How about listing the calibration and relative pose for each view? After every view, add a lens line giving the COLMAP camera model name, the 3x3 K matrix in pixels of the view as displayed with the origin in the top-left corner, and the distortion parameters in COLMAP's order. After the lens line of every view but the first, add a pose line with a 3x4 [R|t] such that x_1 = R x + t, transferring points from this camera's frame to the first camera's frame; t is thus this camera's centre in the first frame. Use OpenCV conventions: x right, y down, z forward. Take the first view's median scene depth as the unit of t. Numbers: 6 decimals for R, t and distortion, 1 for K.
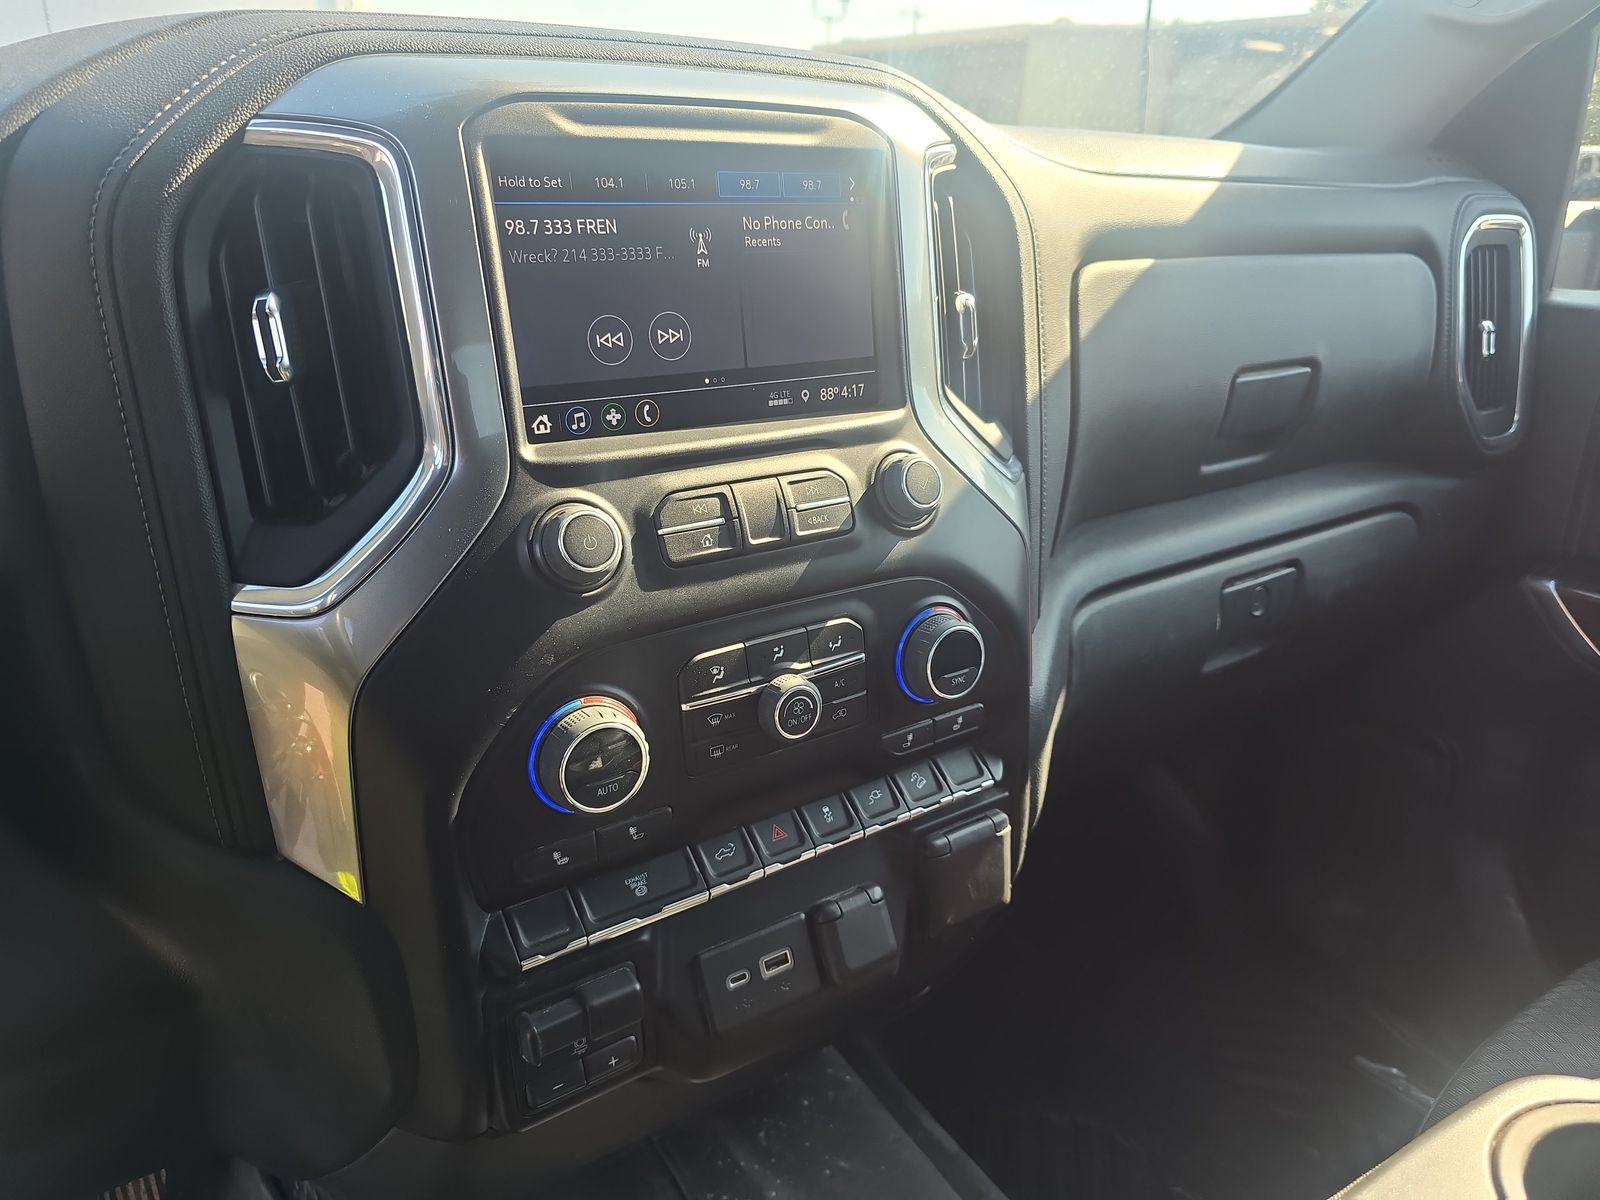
lens RADIAL K [[1067.5, 0, 800.0], [0, 1067.5, 600.0], [0, 0, 1]] dist [0.059526, -0.080631]
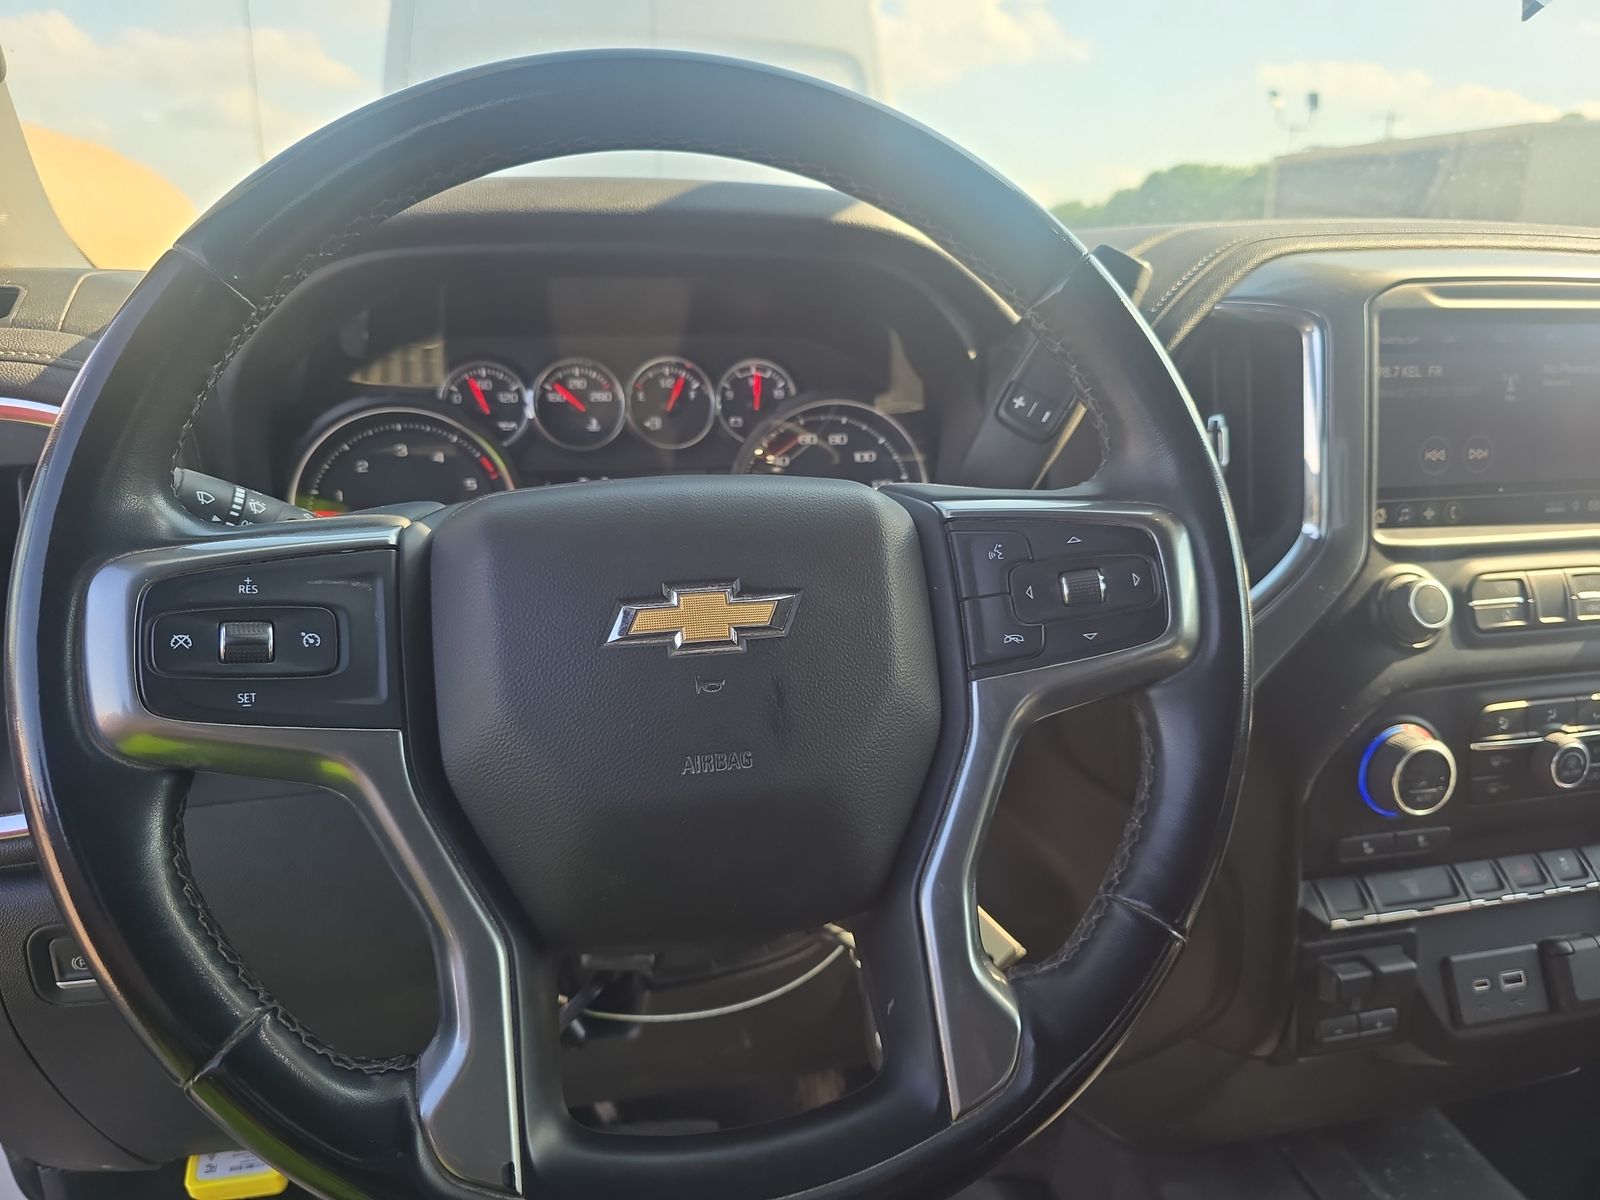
lens RADIAL K [[1067.5, 0, 800.0], [0, 1067.5, 600.0], [0, 0, 1]] dist [0.059526, -0.080631]
pose [[0.931013, 0.089099, -0.353943, -0.403084], [-0.121774, 0.990008, -0.071098, 0.114621], [0.344072, 0.109295, 0.932560, -0.451587]]
